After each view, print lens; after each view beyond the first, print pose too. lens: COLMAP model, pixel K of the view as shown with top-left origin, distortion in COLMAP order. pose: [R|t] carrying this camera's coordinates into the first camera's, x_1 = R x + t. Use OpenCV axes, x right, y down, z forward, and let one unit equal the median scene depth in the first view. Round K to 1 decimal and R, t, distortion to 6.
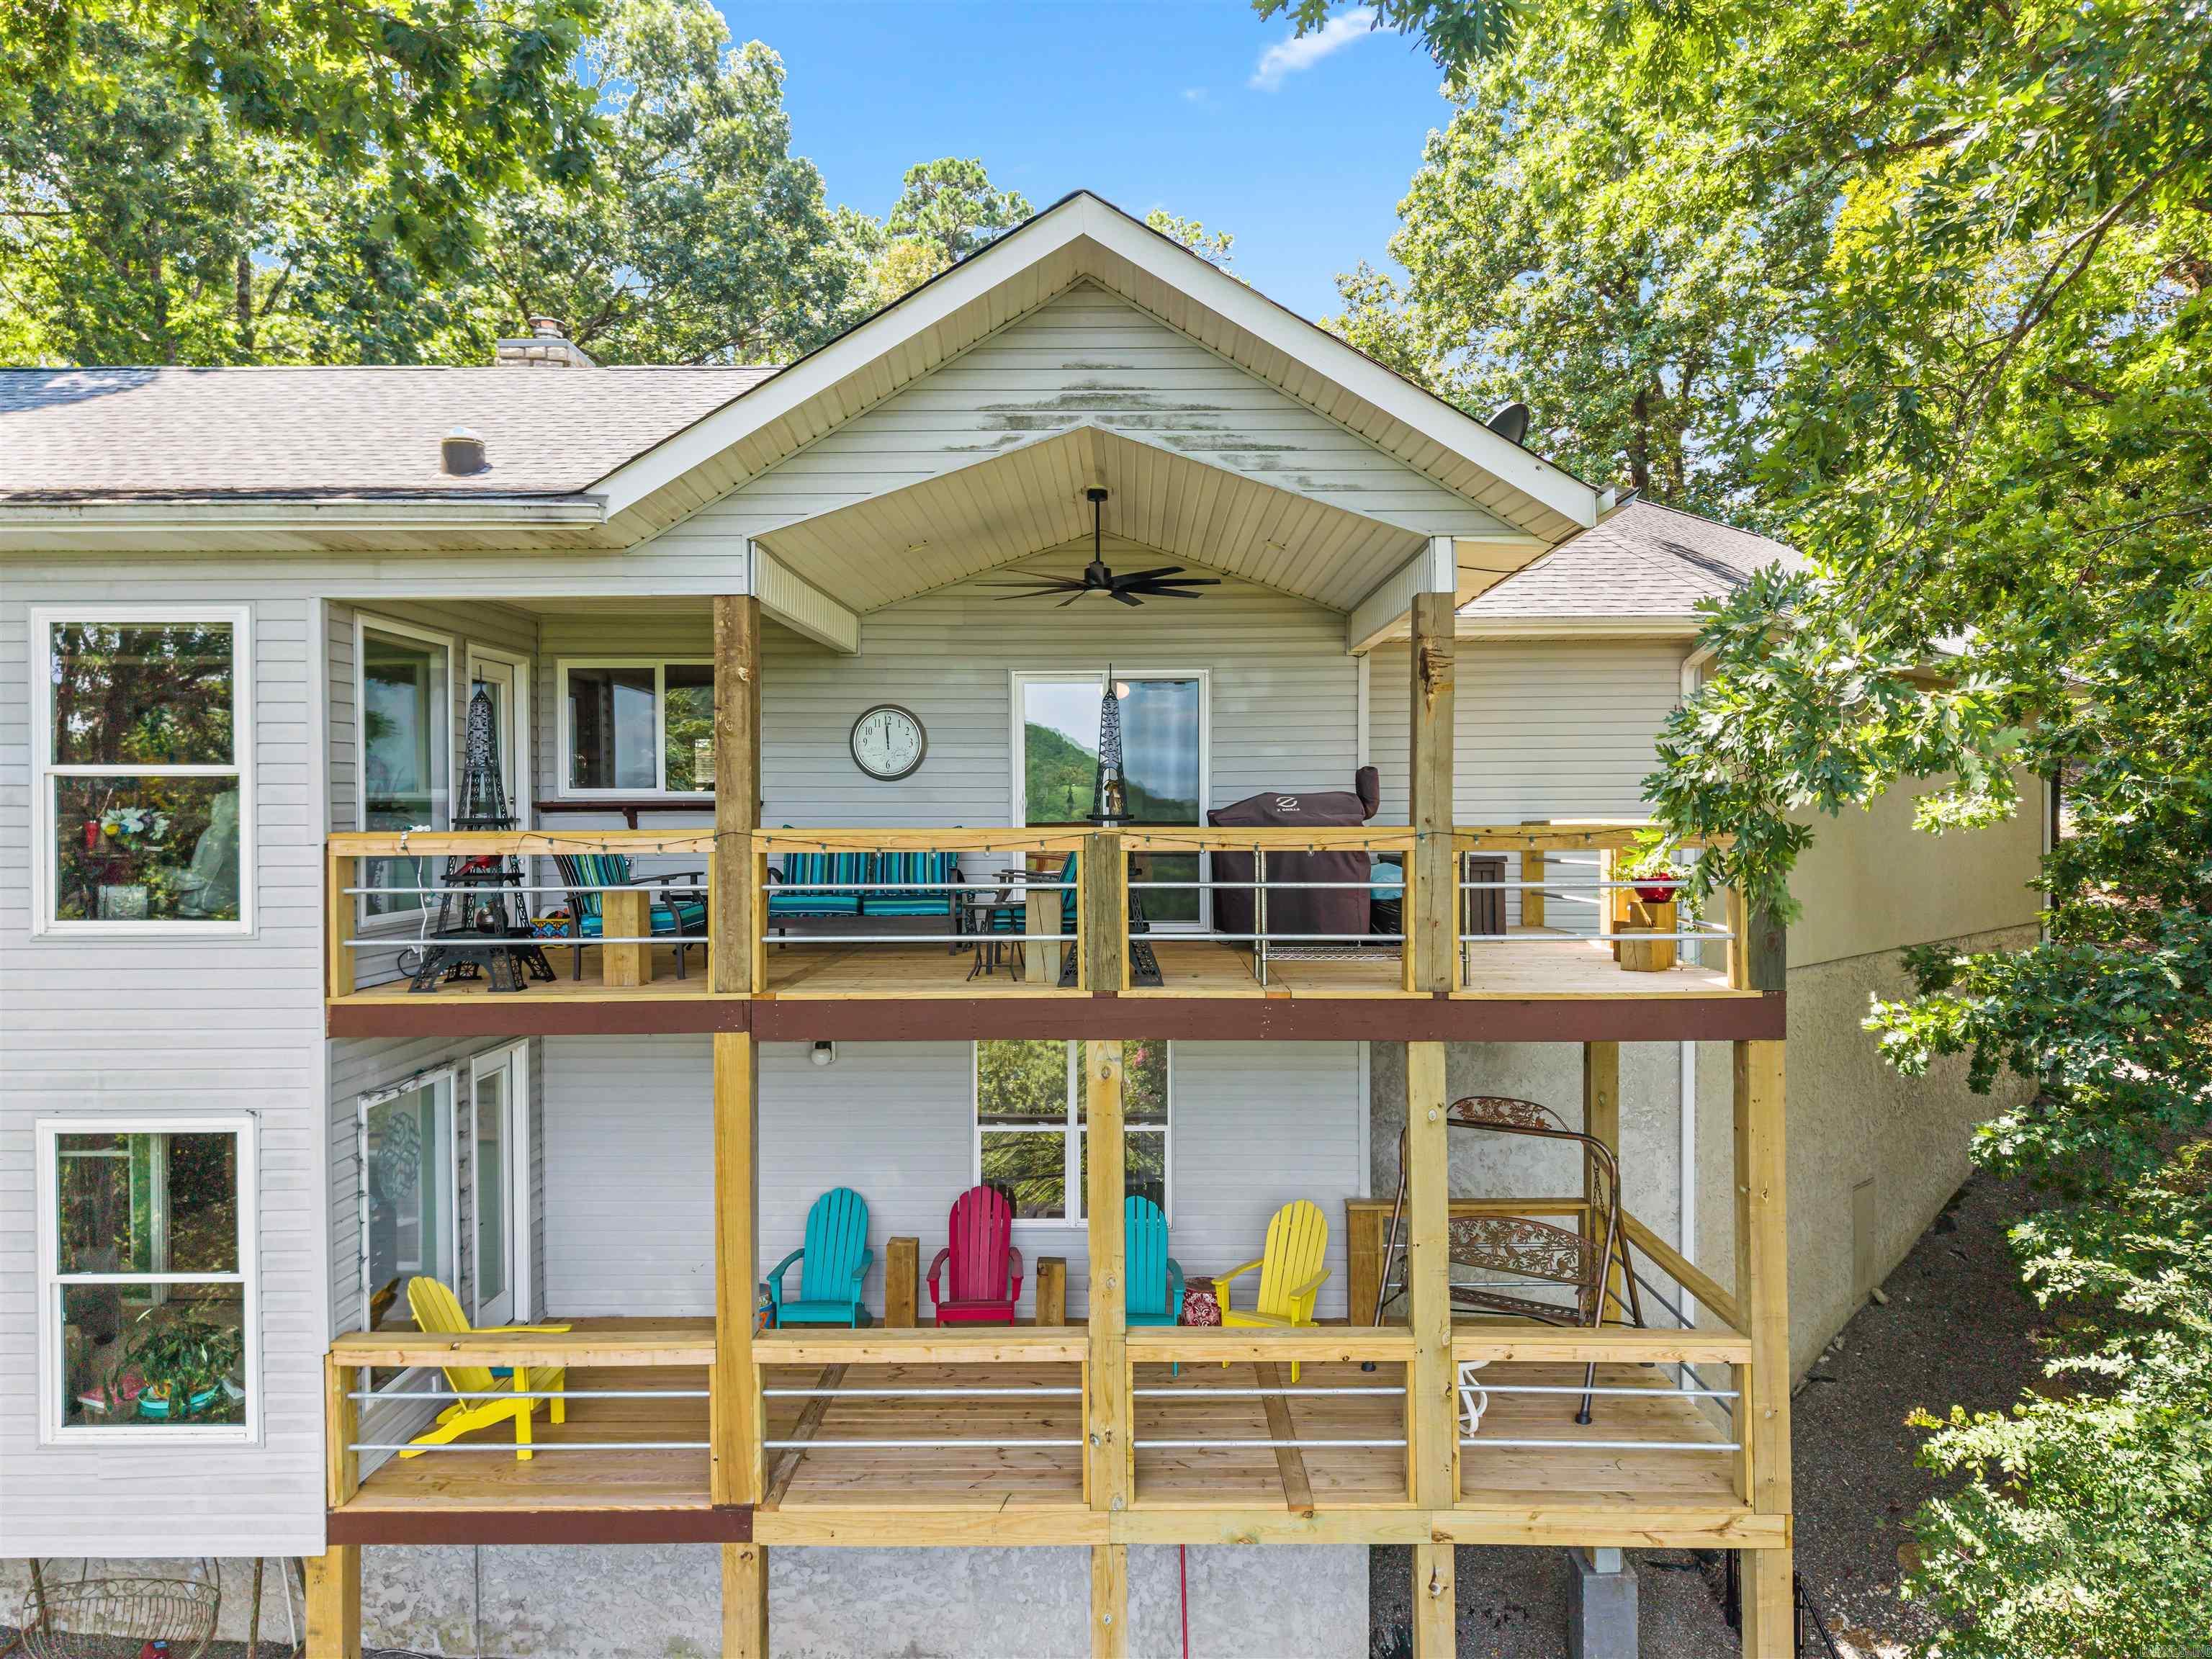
lens RADIAL K [[1529.1, 0, 1115.9], [0, 1529.1, 830.5], [0, 0, 1]] dist [0.038458, -0.028001]
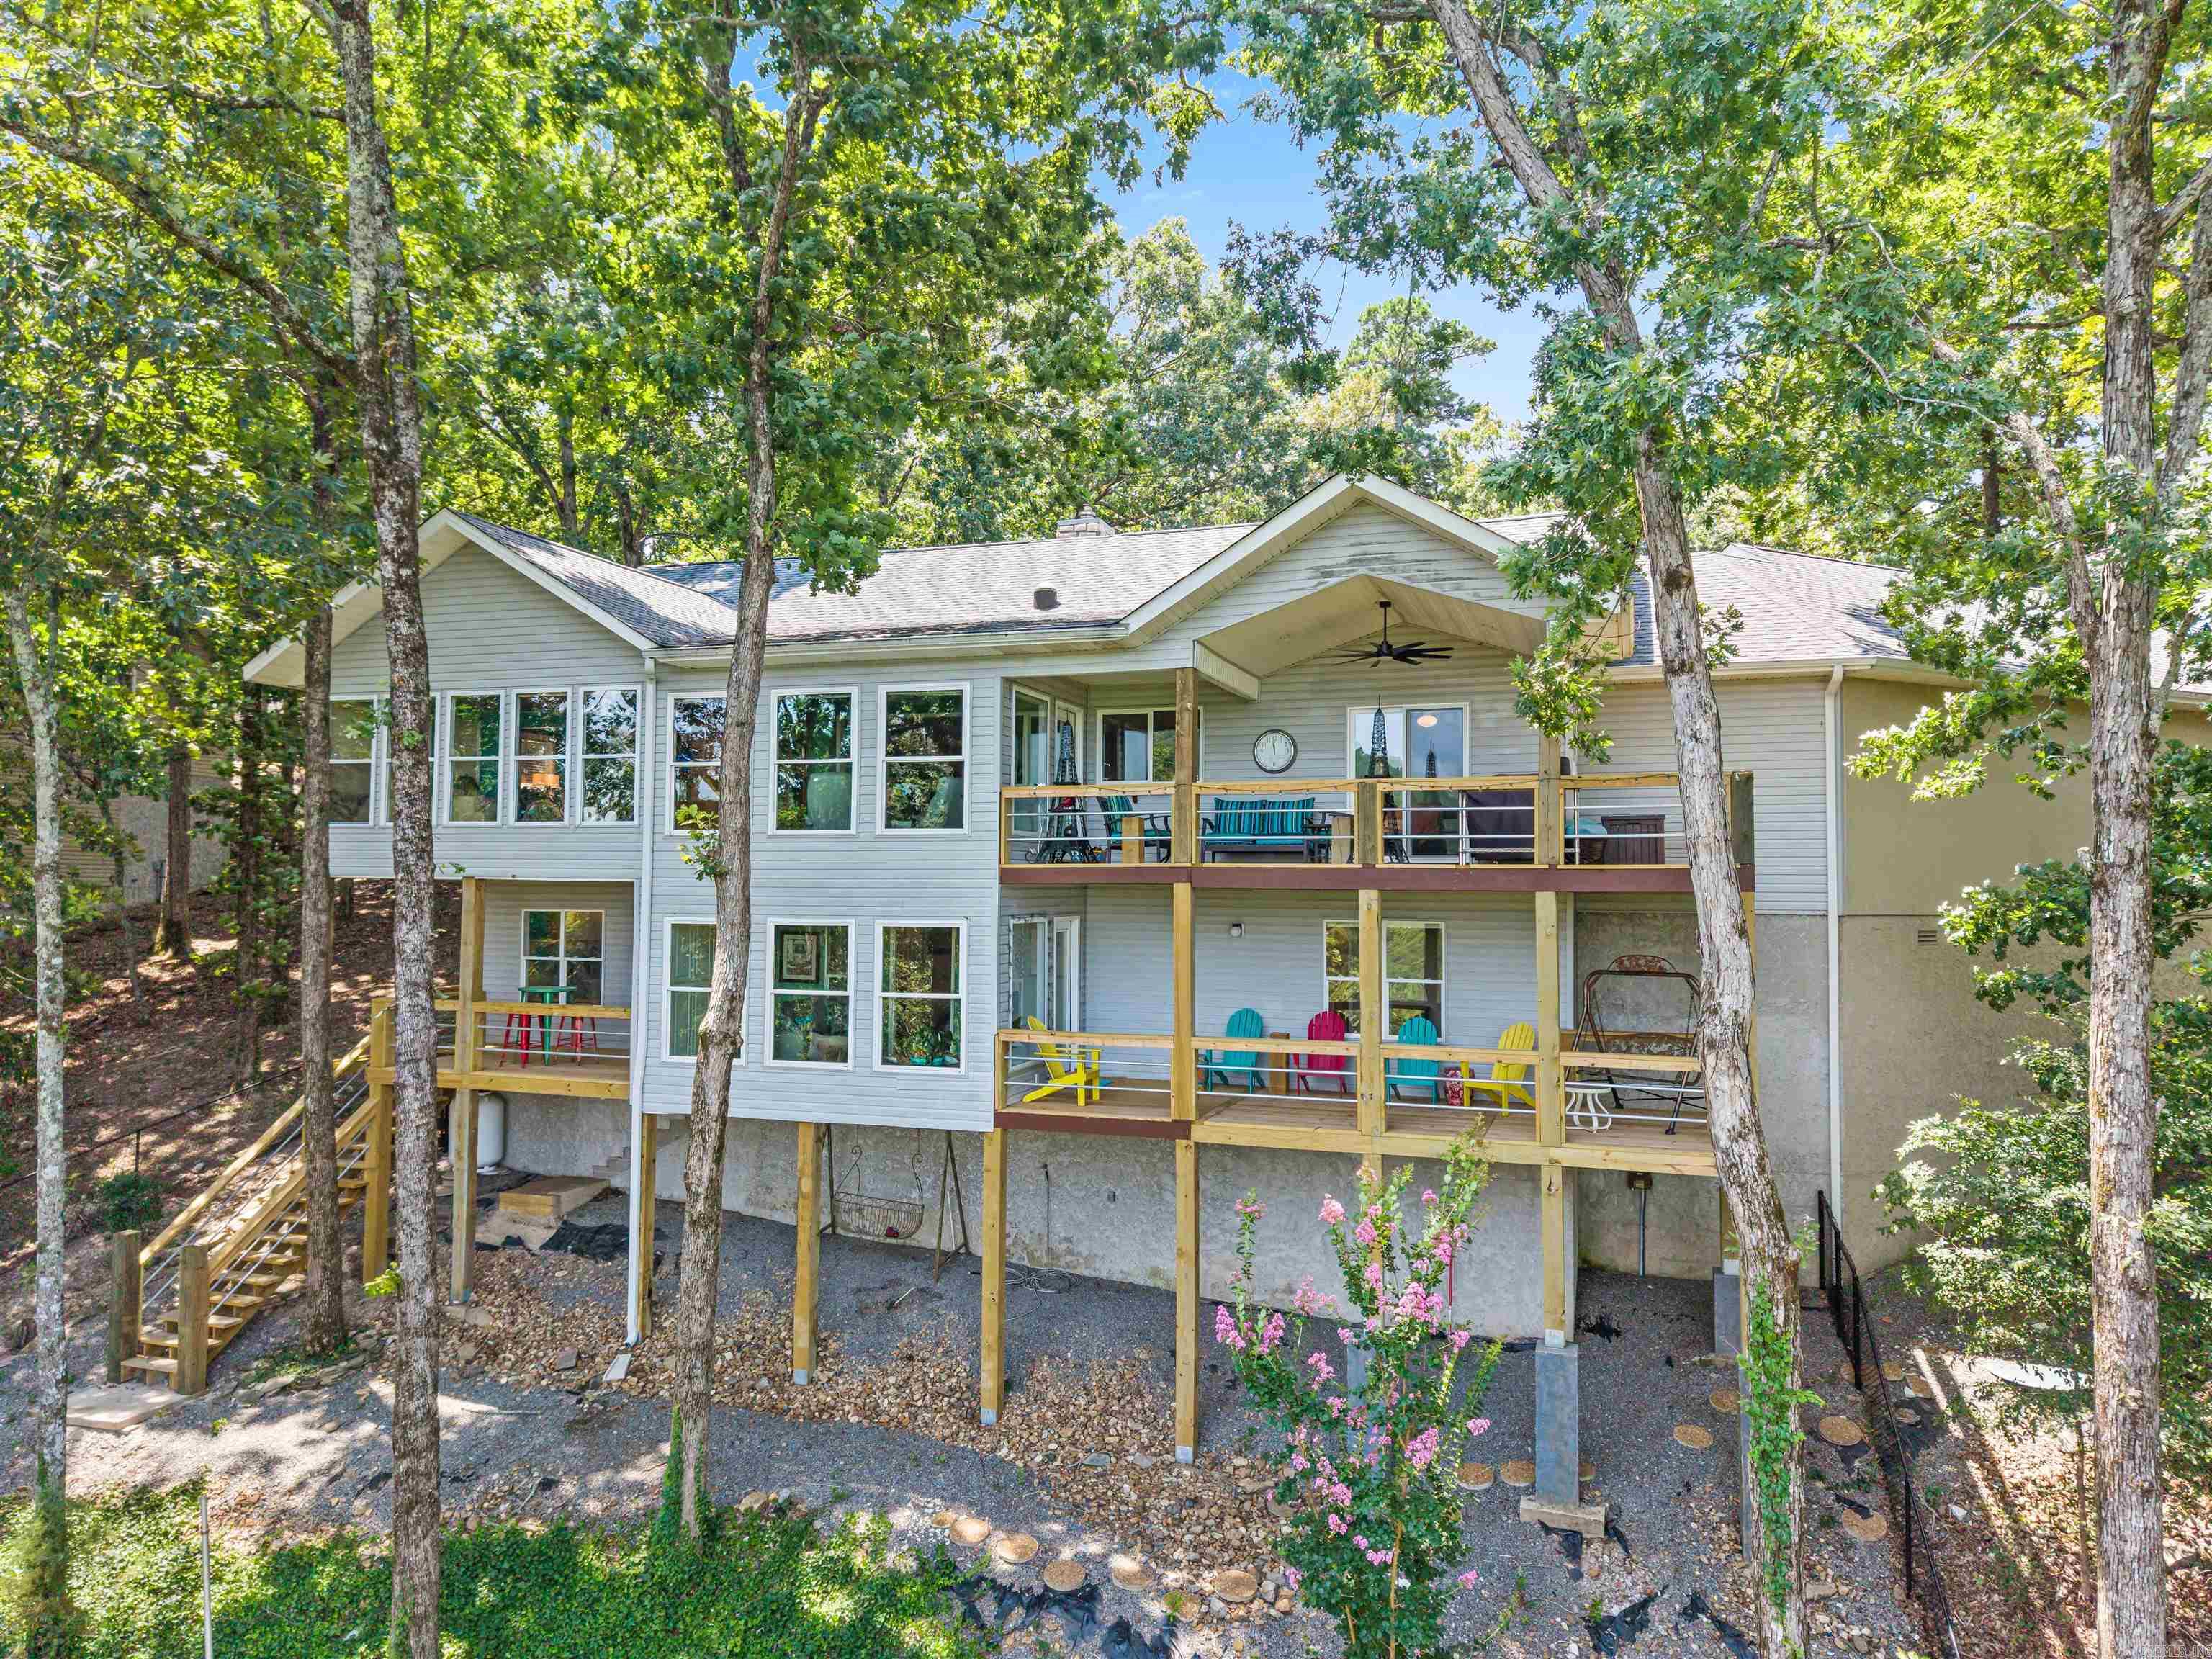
lens RADIAL K [[1504.5, 0, 1105.5], [0, 1504.5, 866.7], [0, 0, 1]] dist [0.154681, -0.130793]
pose [[0.949904, 0.004032, -0.312515, 0.233224], [-0.013785, 0.999484, -0.029007, 0.143196], [0.312236, 0.031862, 0.949470, -0.781665]]
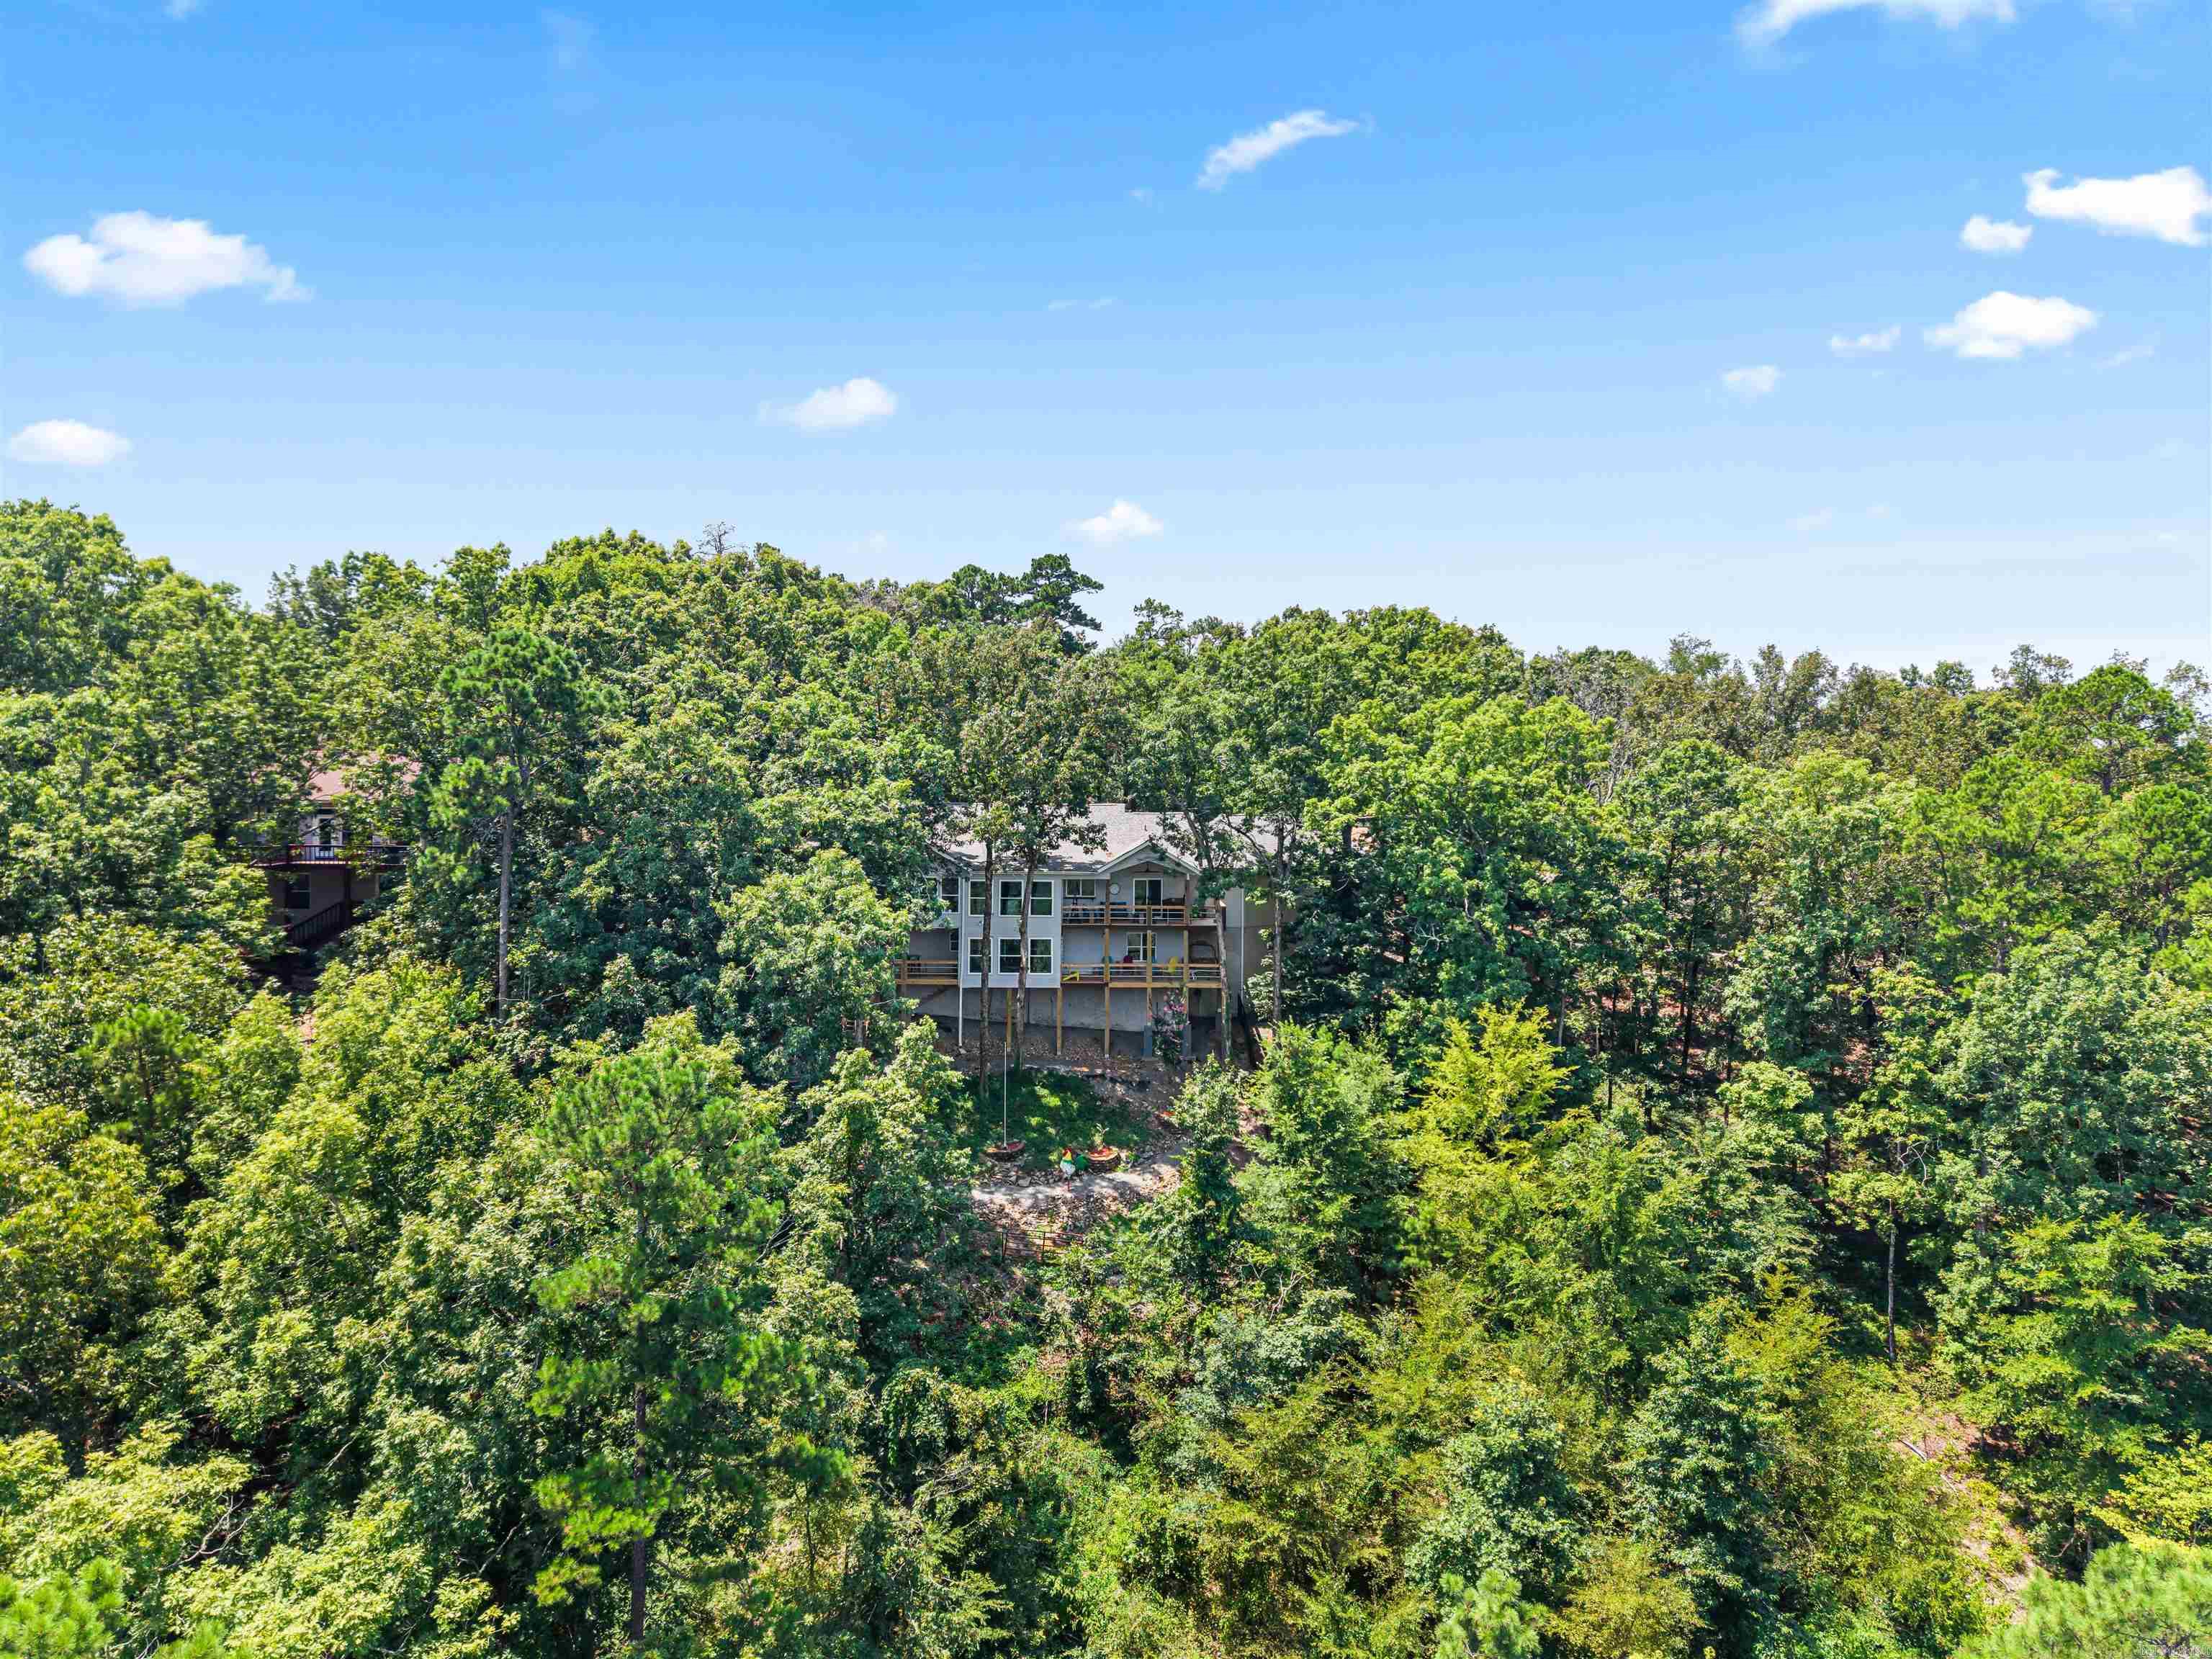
lens RADIAL K [[1504.5, 0, 1105.5], [0, 1504.5, 866.7], [0, 0, 1]] dist [0.154681, -0.130793]
pose [[0.999606, 0.005210, 0.027570, -0.423060], [-0.006235, 0.999287, 0.037230, -0.461570], [-0.027357, -0.037387, 0.998926, -6.440799]]
